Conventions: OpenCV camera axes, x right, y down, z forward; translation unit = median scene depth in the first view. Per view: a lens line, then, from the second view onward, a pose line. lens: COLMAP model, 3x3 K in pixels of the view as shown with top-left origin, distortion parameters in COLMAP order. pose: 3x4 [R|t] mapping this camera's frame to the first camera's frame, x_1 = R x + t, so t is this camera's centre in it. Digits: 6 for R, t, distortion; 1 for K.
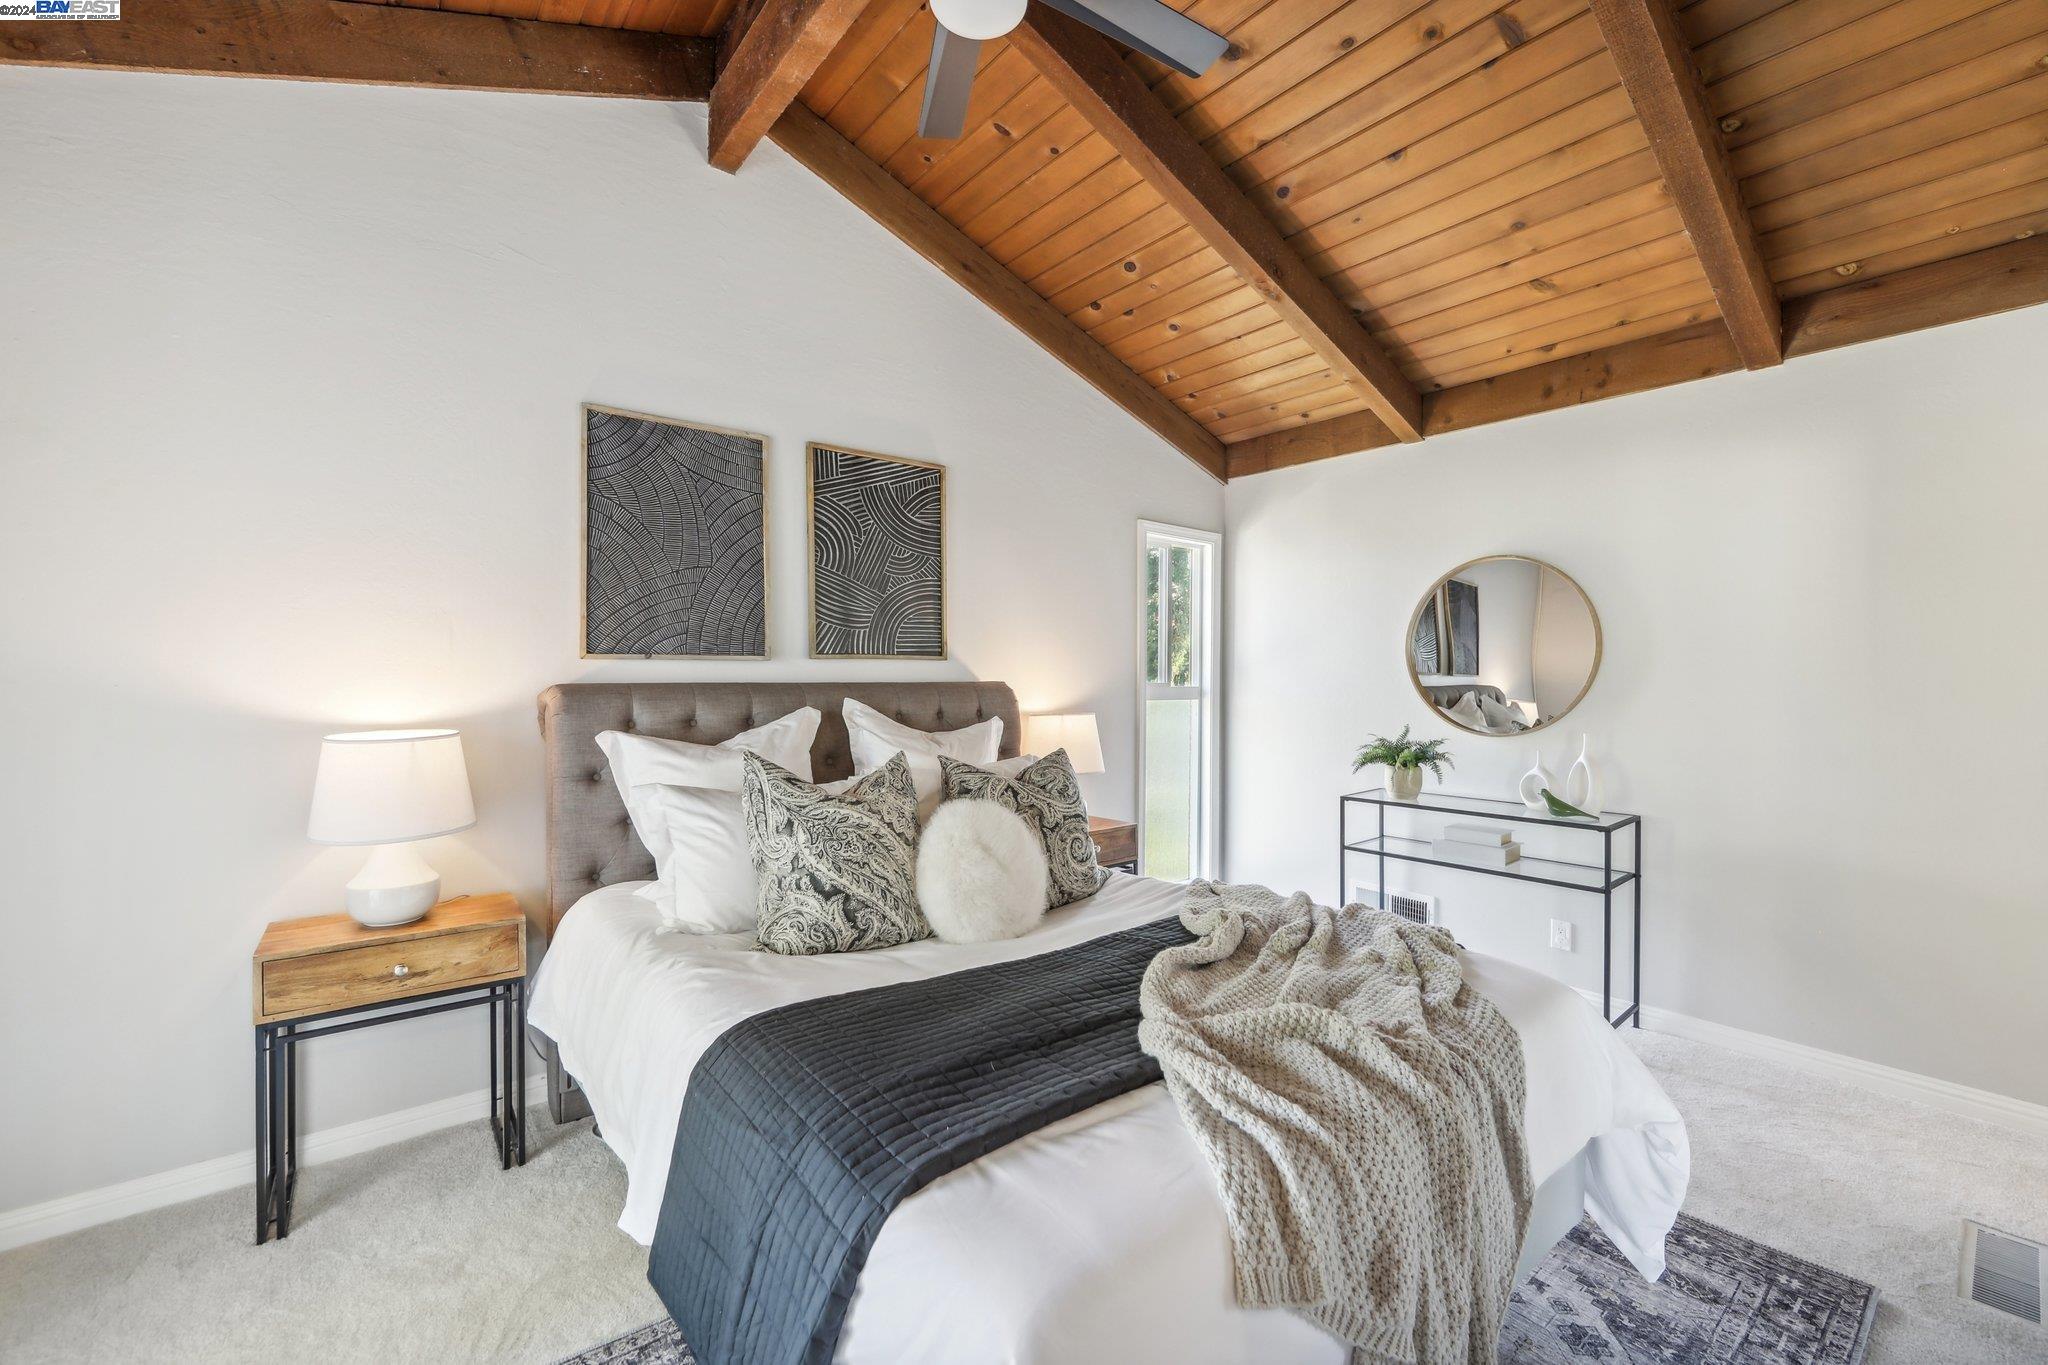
lens RADIAL K [[836.6, 0, 1029.3], [0, 836.6, 659.7], [0, 0, 1]] dist [-0.002175, 0.000294]
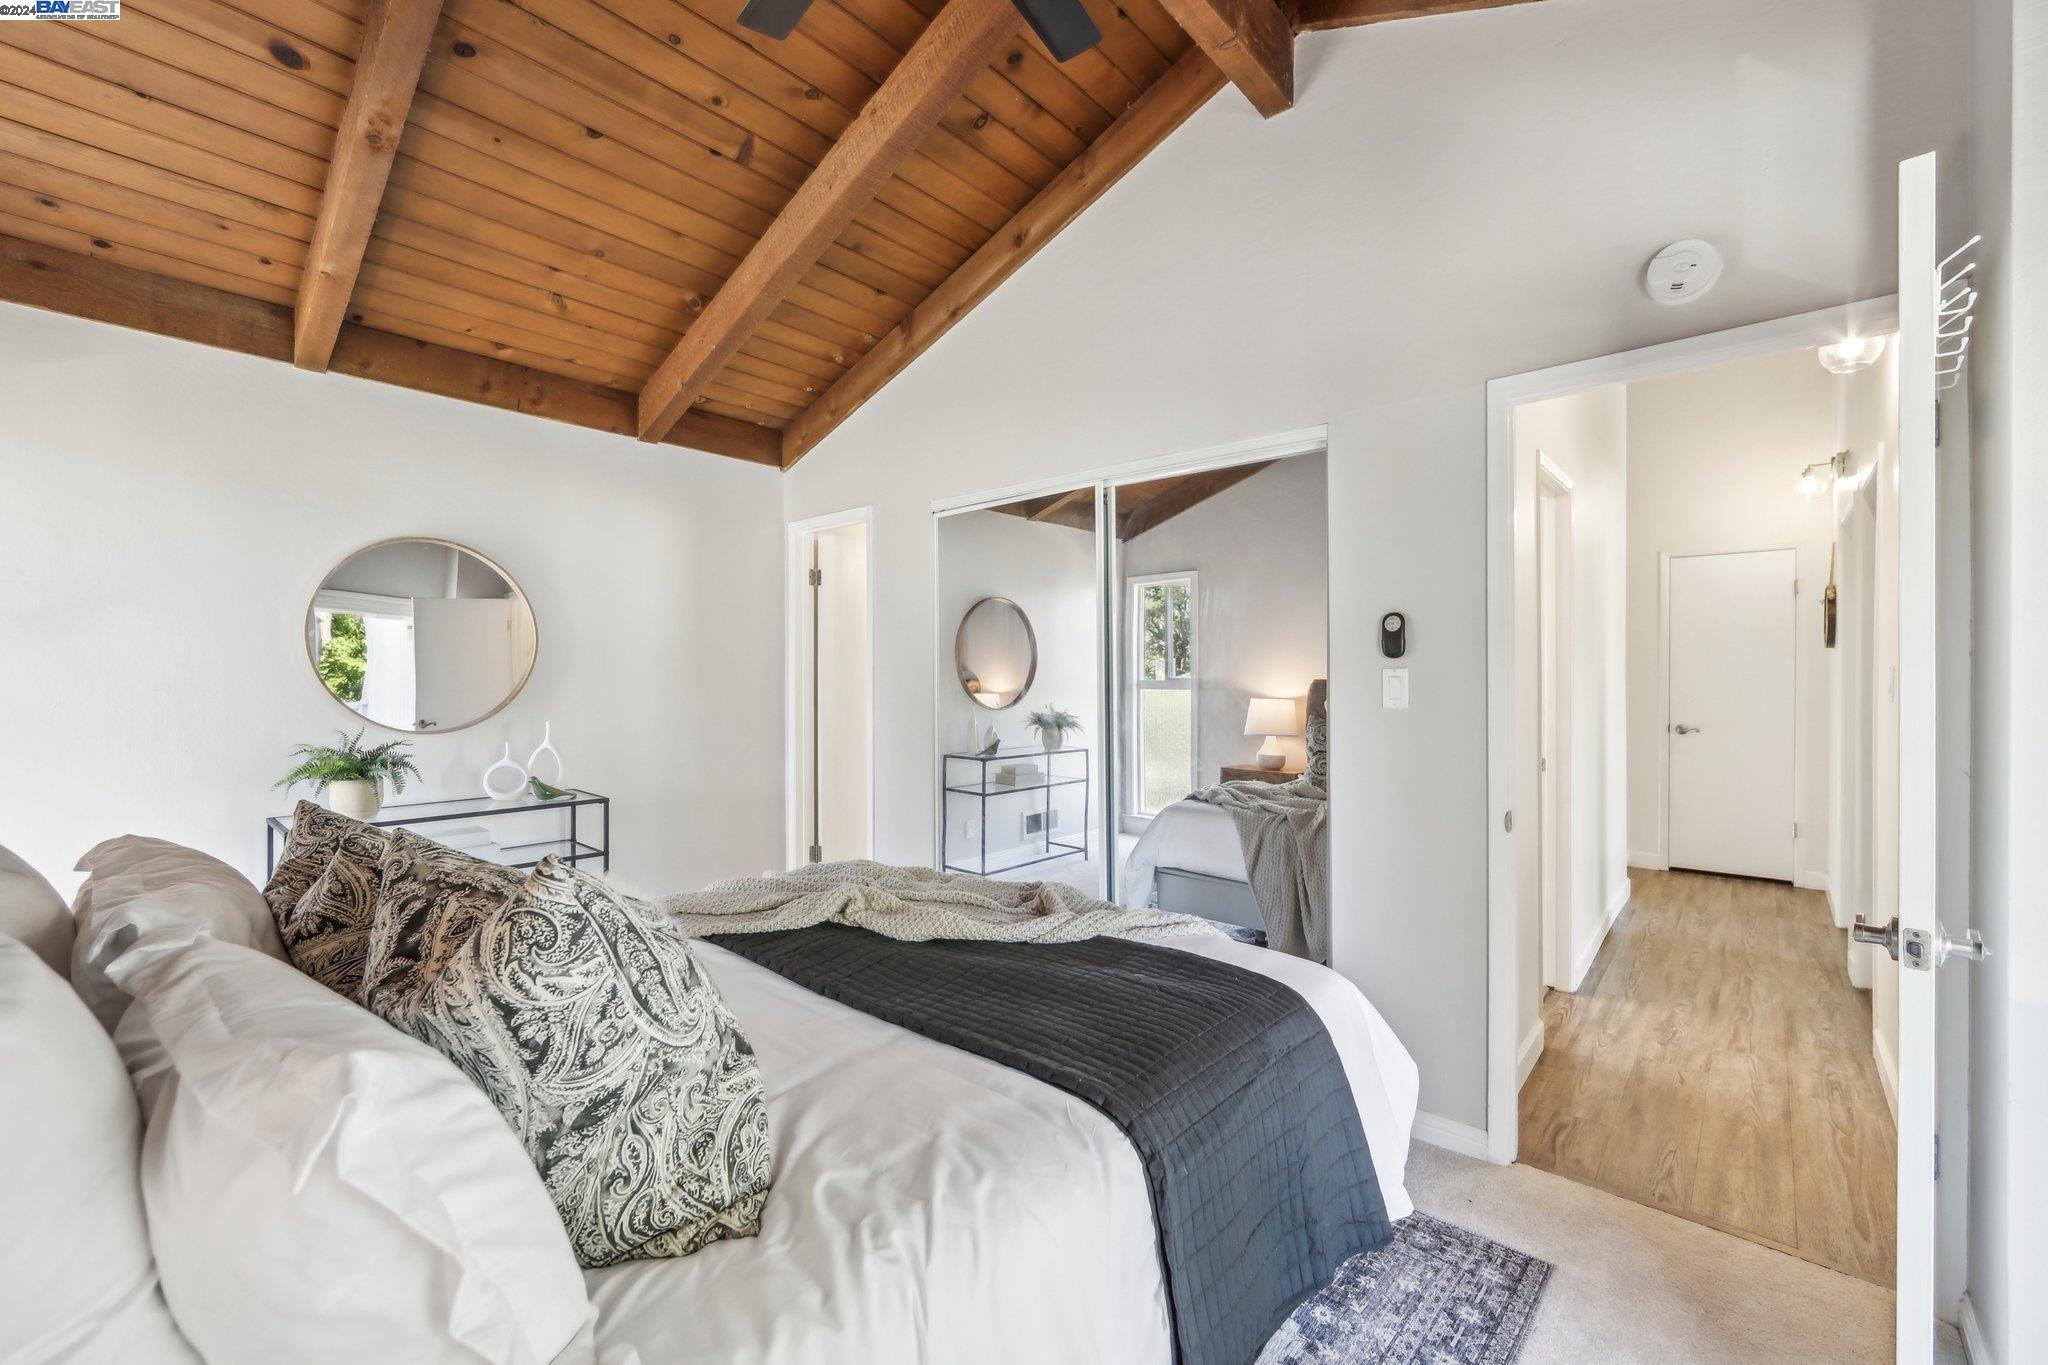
lens RADIAL K [[836.6, 0, 1029.3], [0, 836.6, 659.7], [0, 0, 1]] dist [-0.002175, 0.000294]
pose [[-0.148641, 0.015030, 0.988777, -0.519467], [-0.030978, 0.999323, -0.019847, 0.008297], [-0.988406, -0.033580, -0.148075, 0.553394]]
